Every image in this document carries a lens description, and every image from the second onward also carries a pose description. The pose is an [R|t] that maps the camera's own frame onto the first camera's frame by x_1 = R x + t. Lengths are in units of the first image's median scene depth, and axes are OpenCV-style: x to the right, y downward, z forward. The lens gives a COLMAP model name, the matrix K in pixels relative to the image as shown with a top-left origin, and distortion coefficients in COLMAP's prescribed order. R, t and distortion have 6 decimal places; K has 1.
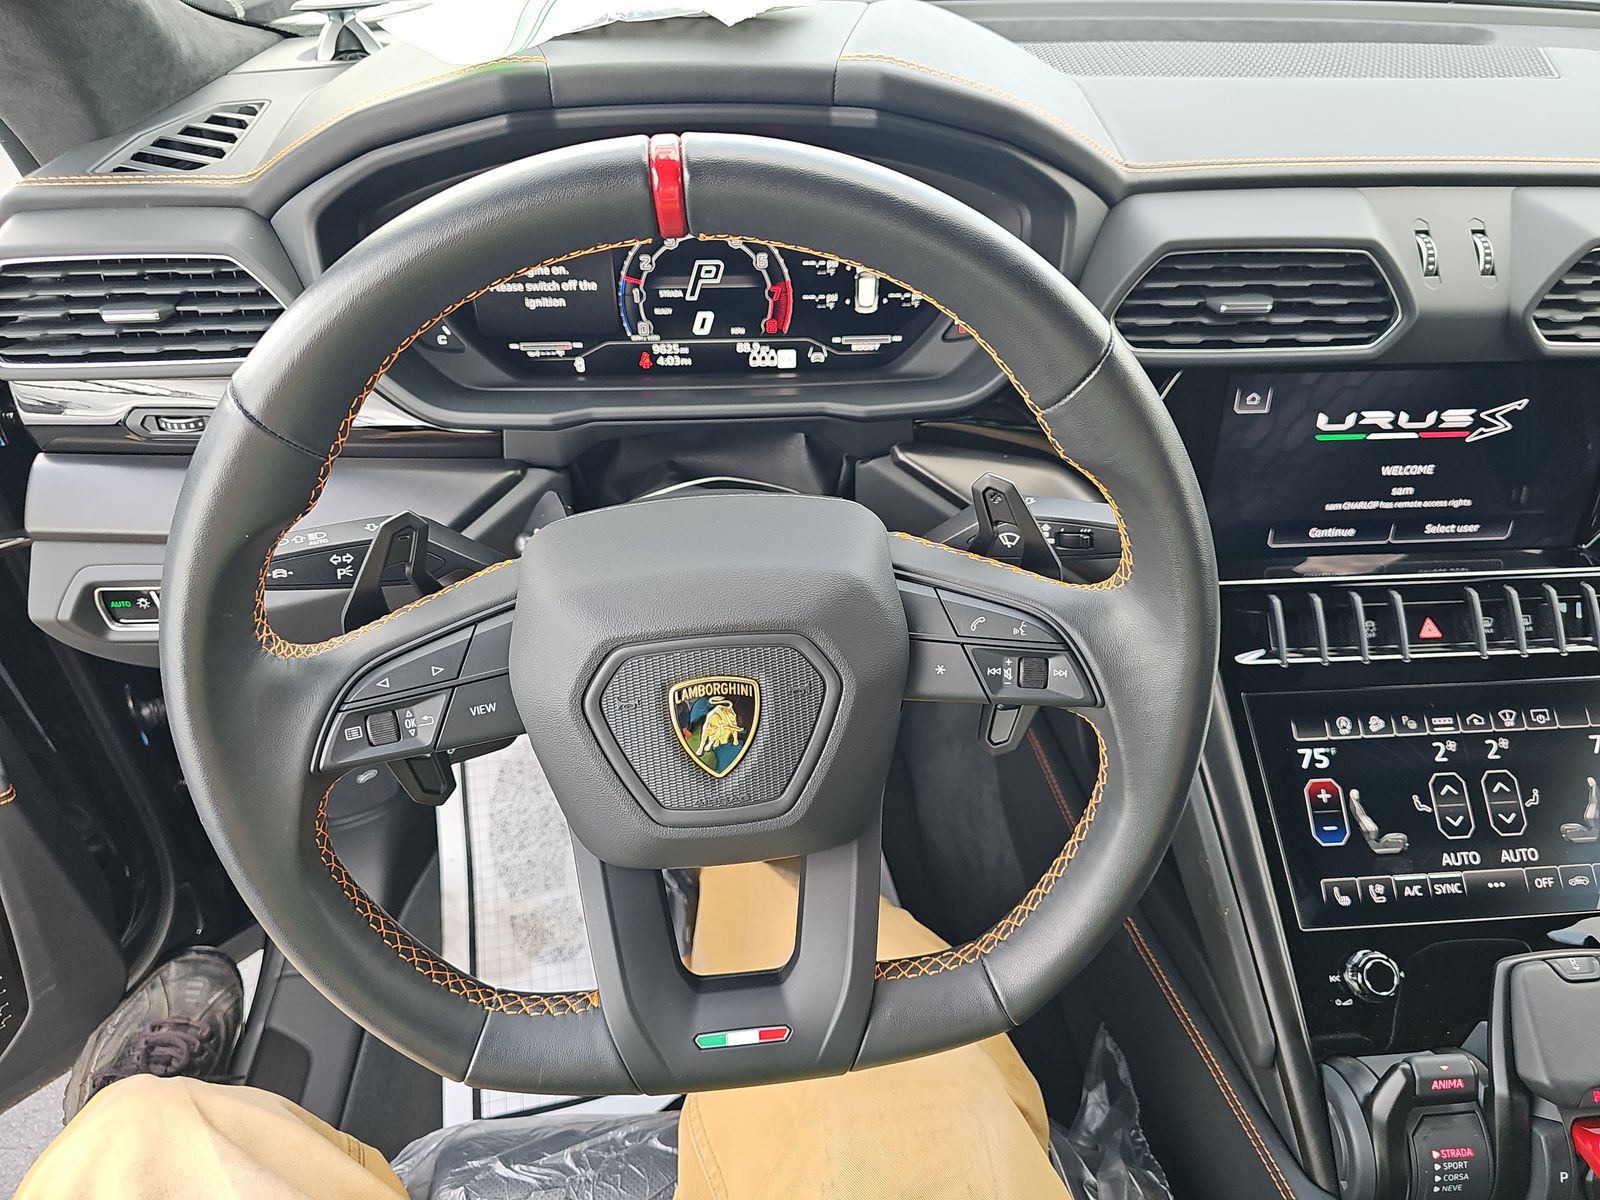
lens RADIAL K [[1066.1, 0, 793.8], [0, 1066.1, 603.8], [0, 0, 1]] dist [-0.005694, -0.016406]
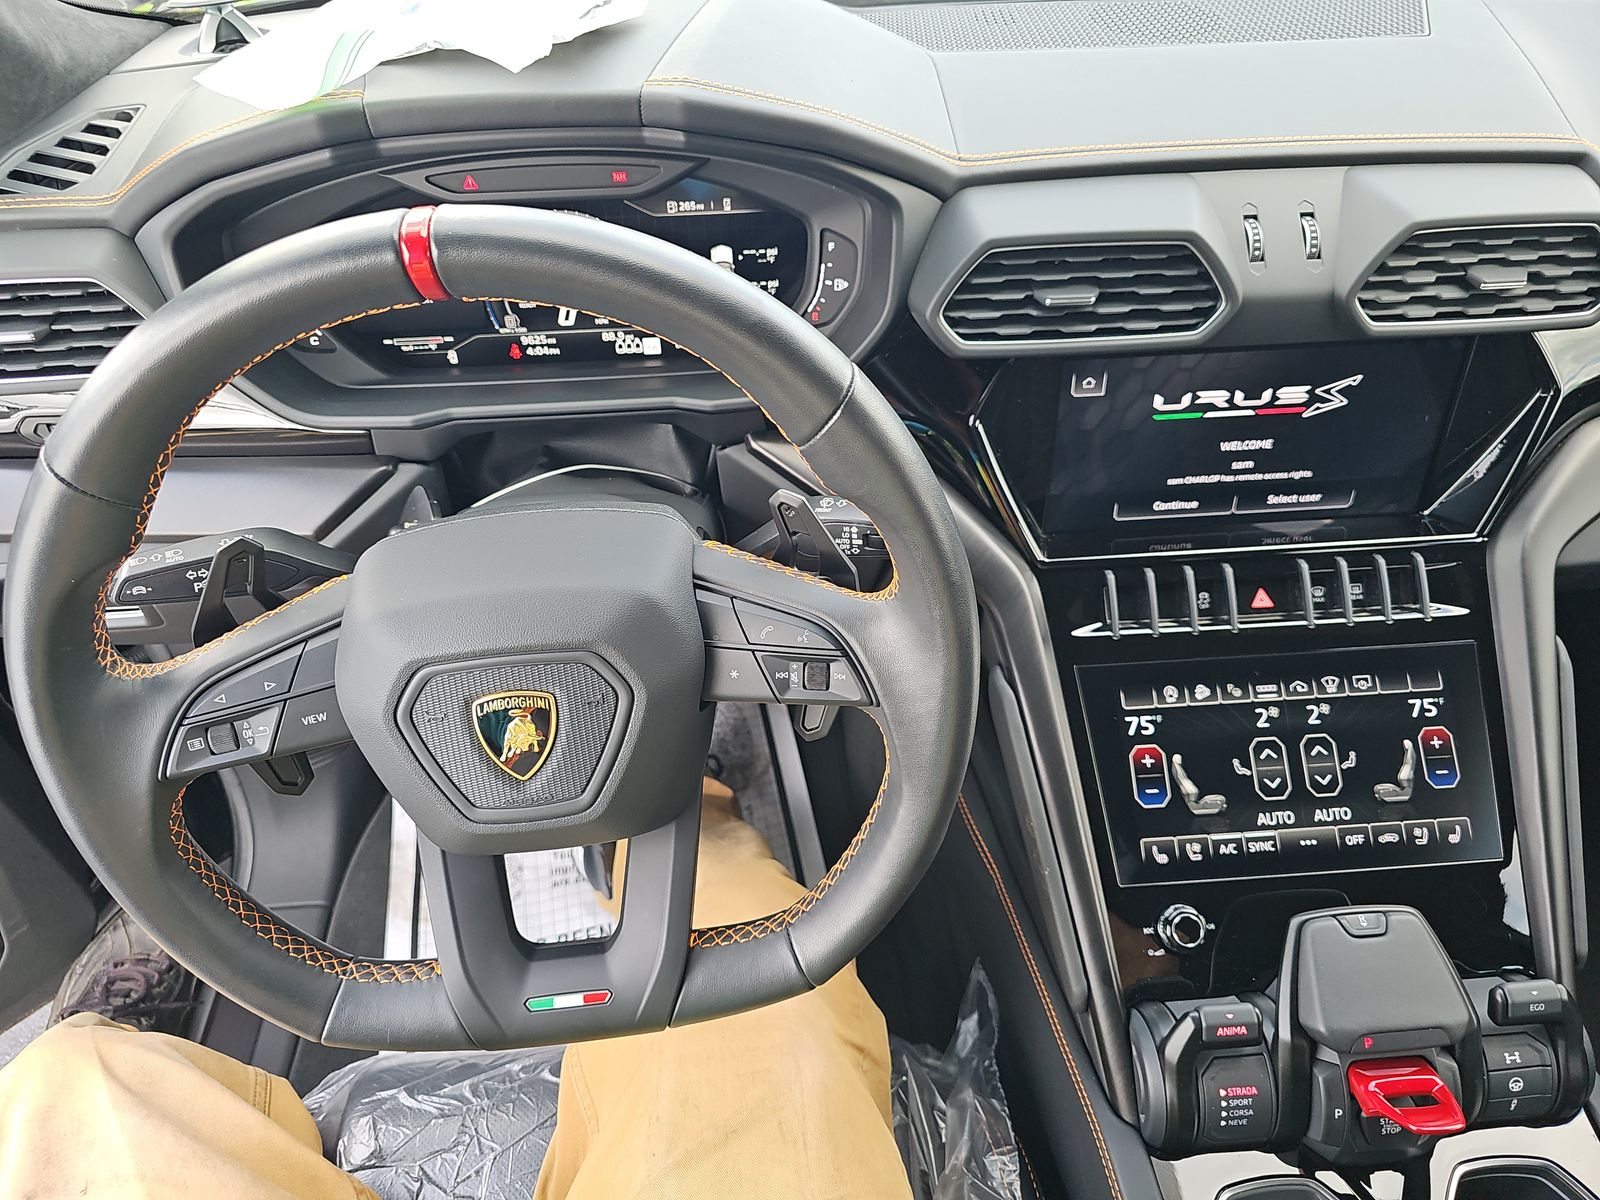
lens RADIAL K [[1066.1, 0, 788.6], [0, 1066.1, 586.3], [0, 0, 1]] dist [-0.005694, -0.016406]
pose [[0.999686, -0.016497, -0.018847, 0.155387], [0.017873, 0.996999, 0.075319, -0.078346], [0.017548, -0.075632, 0.996981, -0.056684]]
